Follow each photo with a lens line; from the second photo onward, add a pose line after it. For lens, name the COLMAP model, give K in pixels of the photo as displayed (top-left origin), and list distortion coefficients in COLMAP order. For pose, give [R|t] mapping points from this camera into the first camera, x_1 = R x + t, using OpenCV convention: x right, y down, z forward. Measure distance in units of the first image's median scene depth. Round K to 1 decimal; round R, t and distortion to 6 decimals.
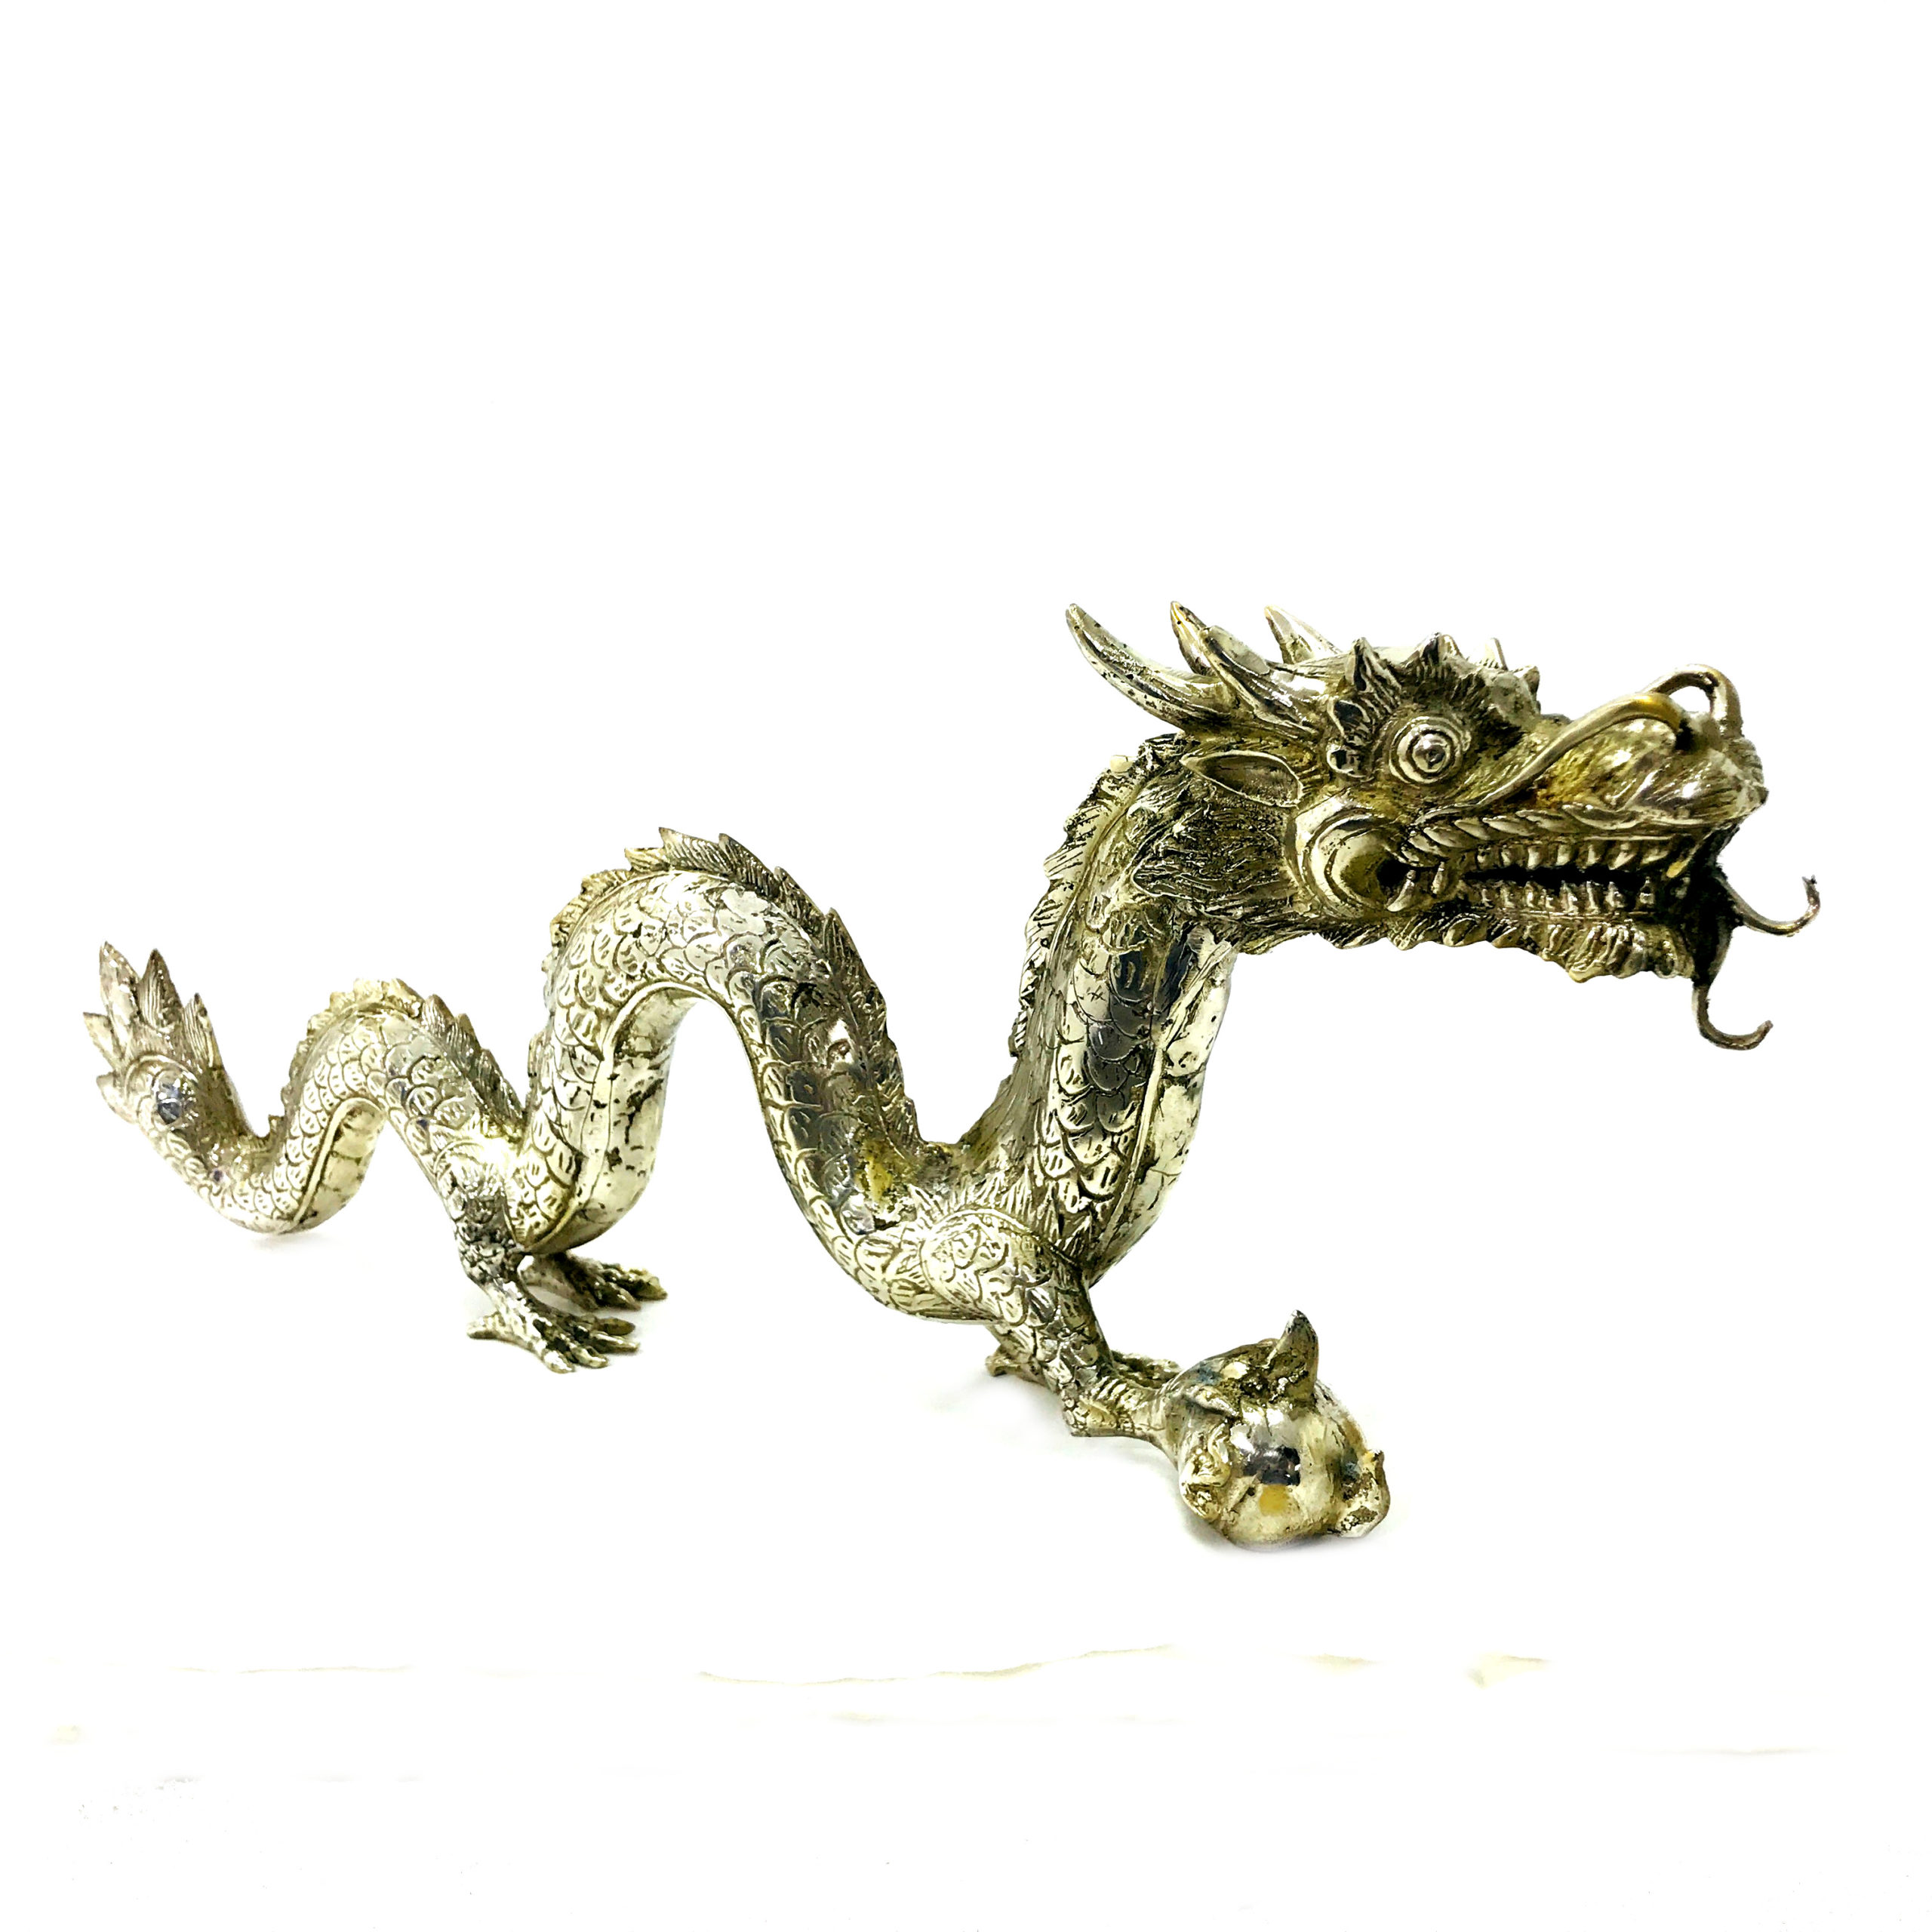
lens RADIAL K [[2056.2, 0, 891.4], [0, 2056.2, 961.3], [0, 0, 1]] dist [0.171984, -0.689500]
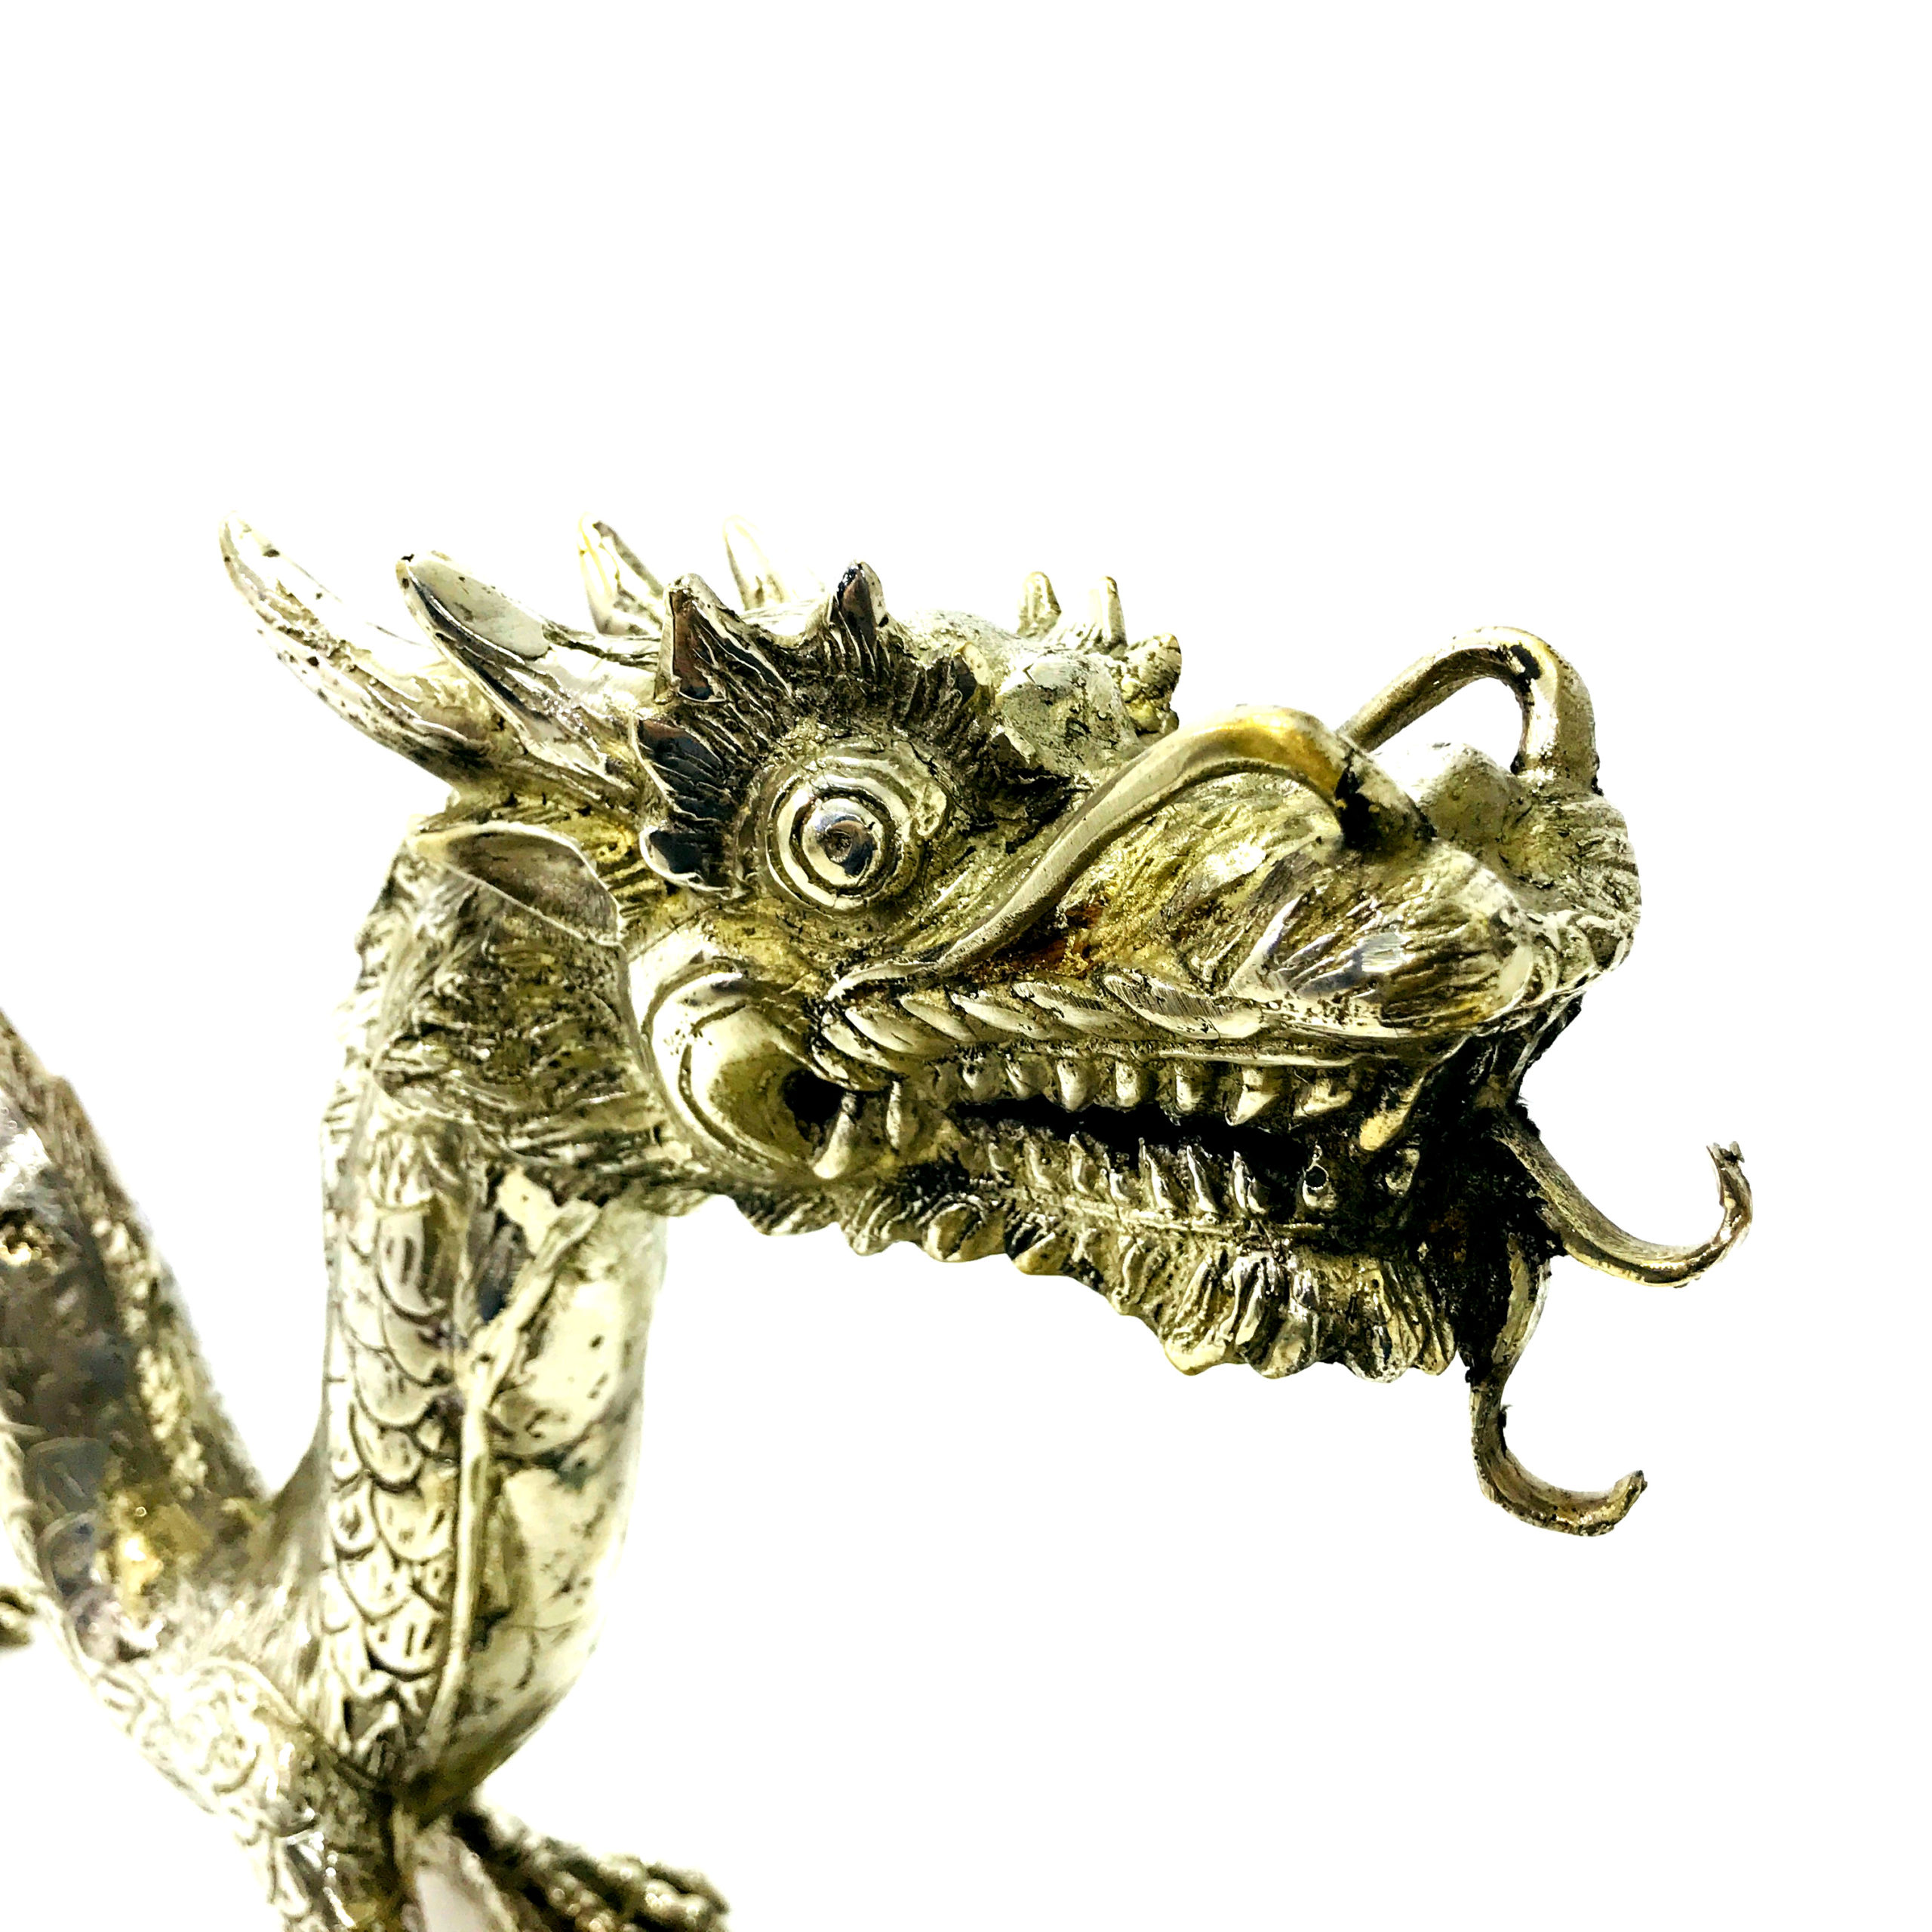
lens RADIAL K [[2112.8, 0, 928.7], [0, 2112.8, 958.8], [0, 0, 1]] dist [0.199708, -0.774302]
pose [[0.998276, -0.000357, -0.058690, 0.293477], [0.001058, 0.999928, 0.011926, -0.078110], [0.058682, -0.011967, 0.998205, 0.538698]]
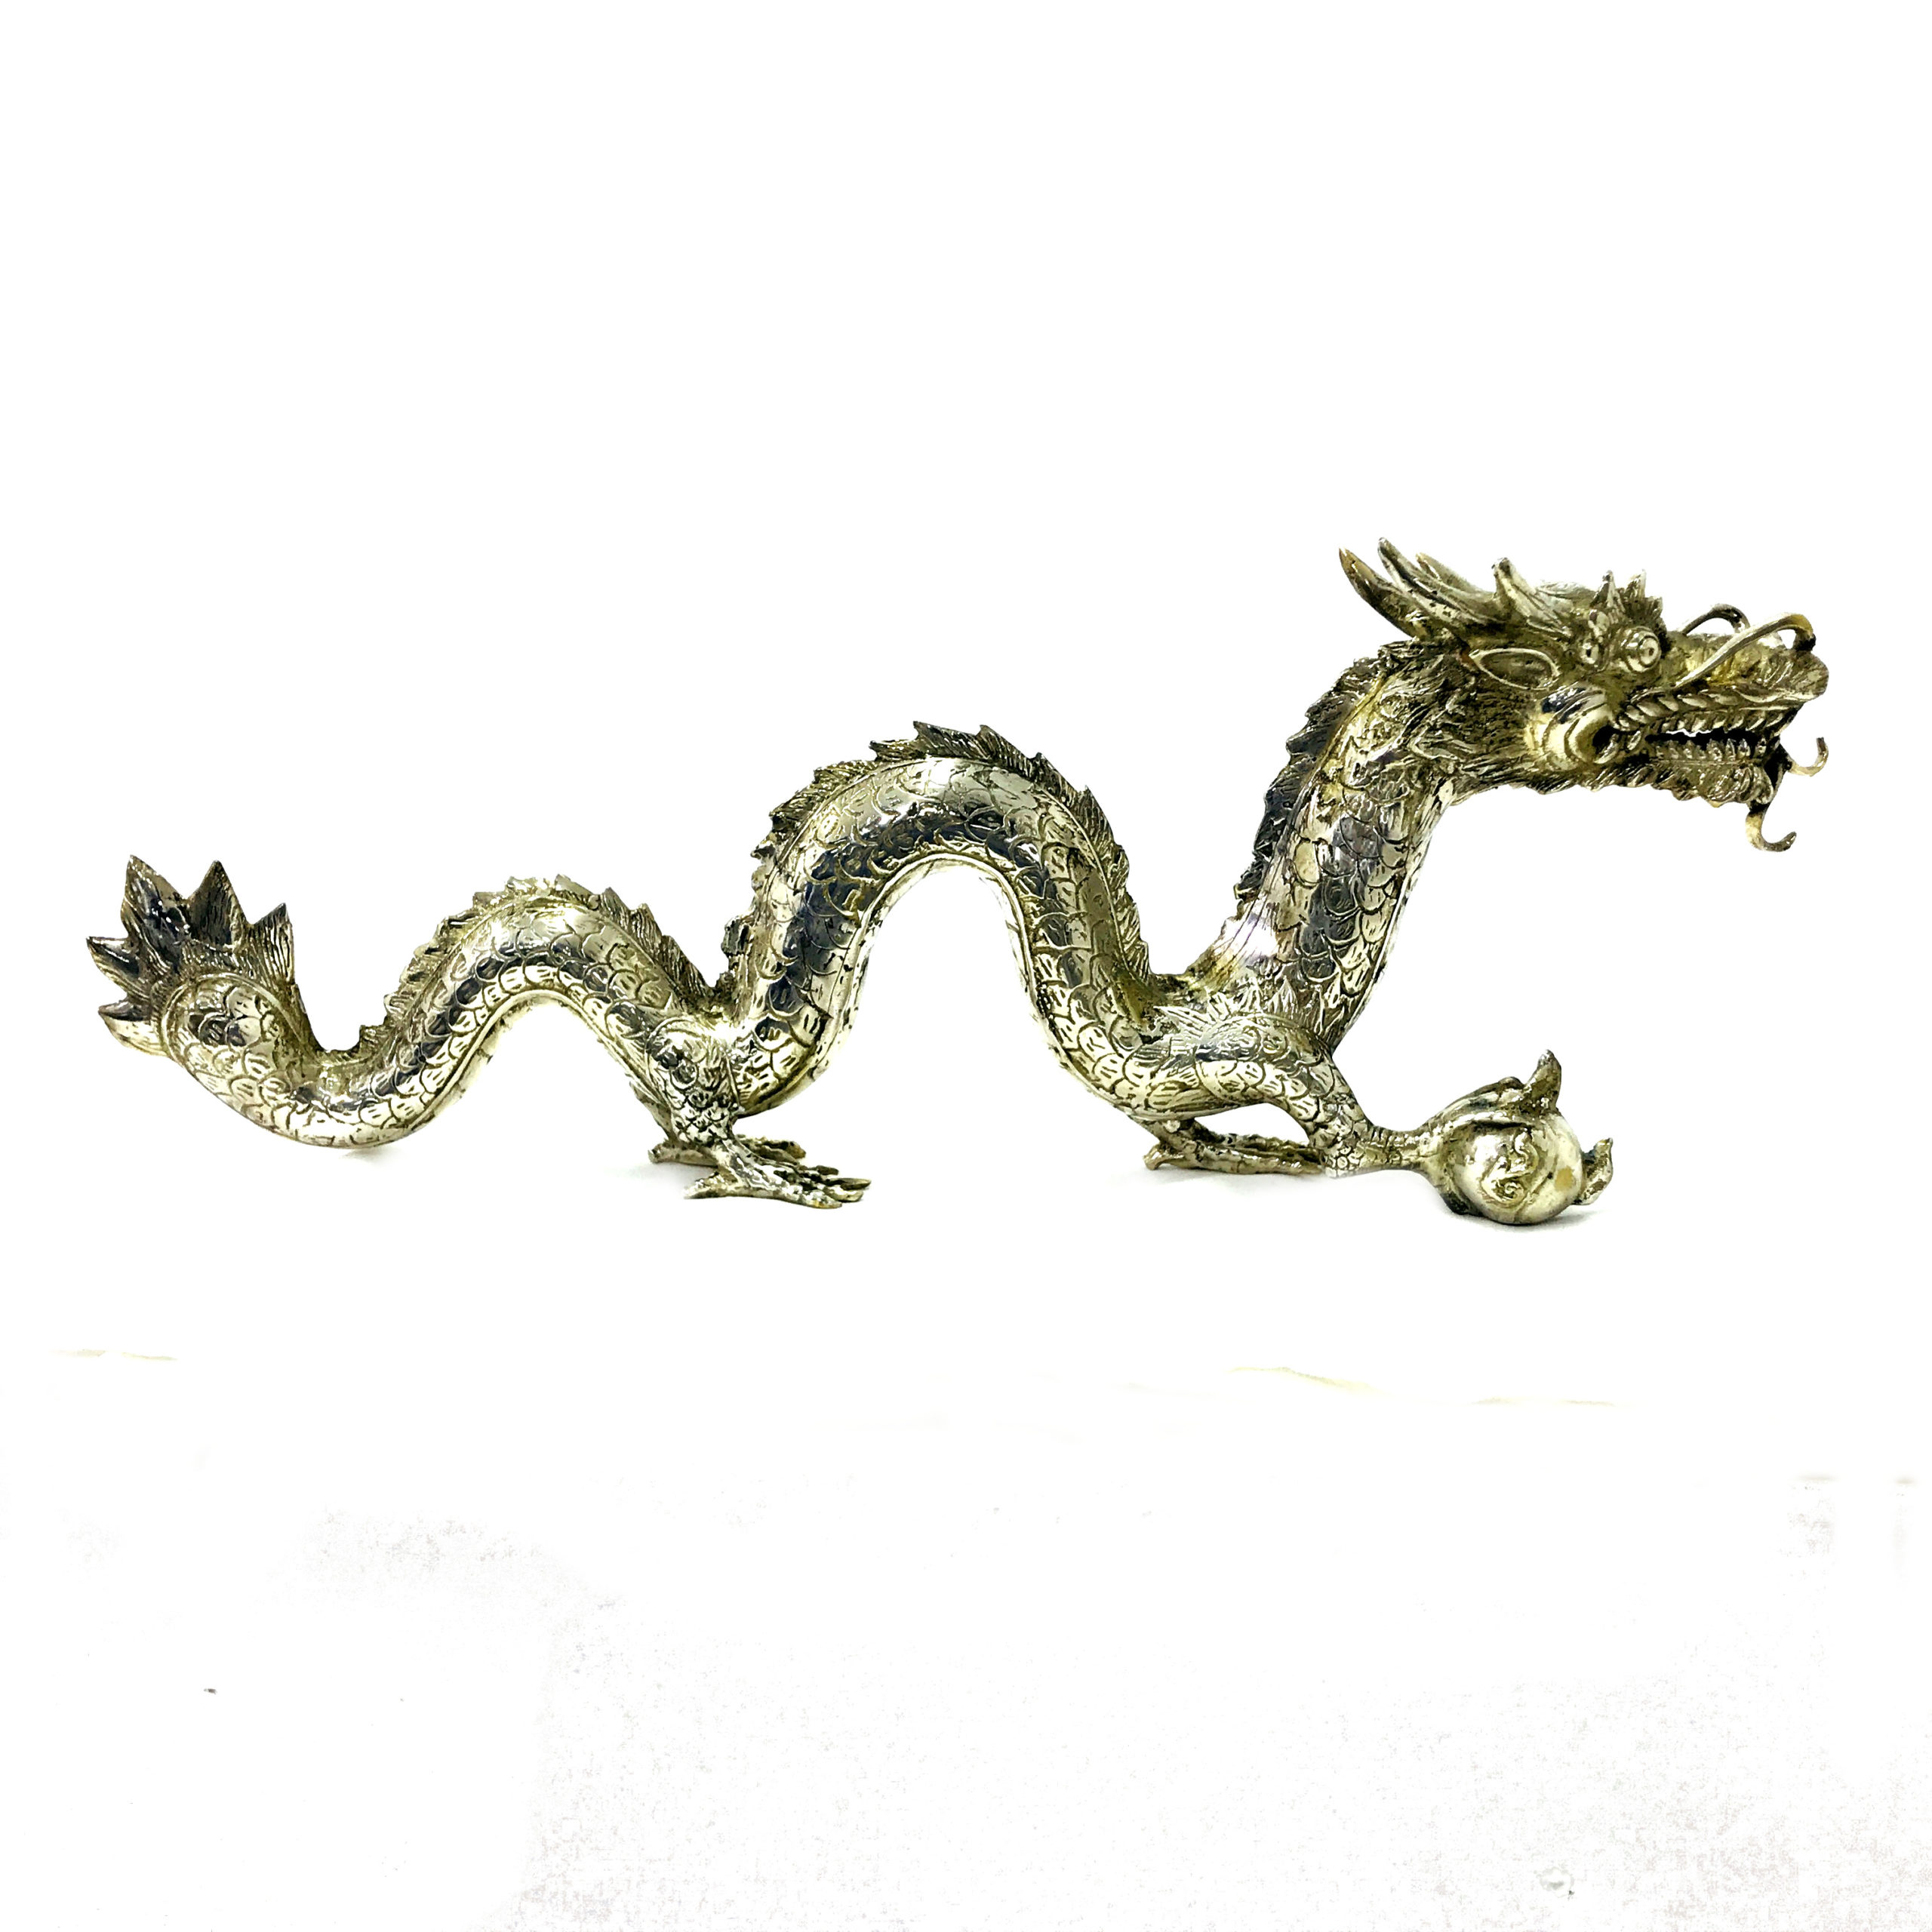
lens RADIAL K [[2056.2, 0, 891.4], [0, 2056.2, 961.3], [0, 0, 1]] dist [0.171984, -0.689500]
pose [[0.842163, -0.046574, 0.537208, -0.959116], [0.051861, 0.998640, 0.005277, 0.080102], [-0.536724, 0.023416, 0.843433, 0.049087]]
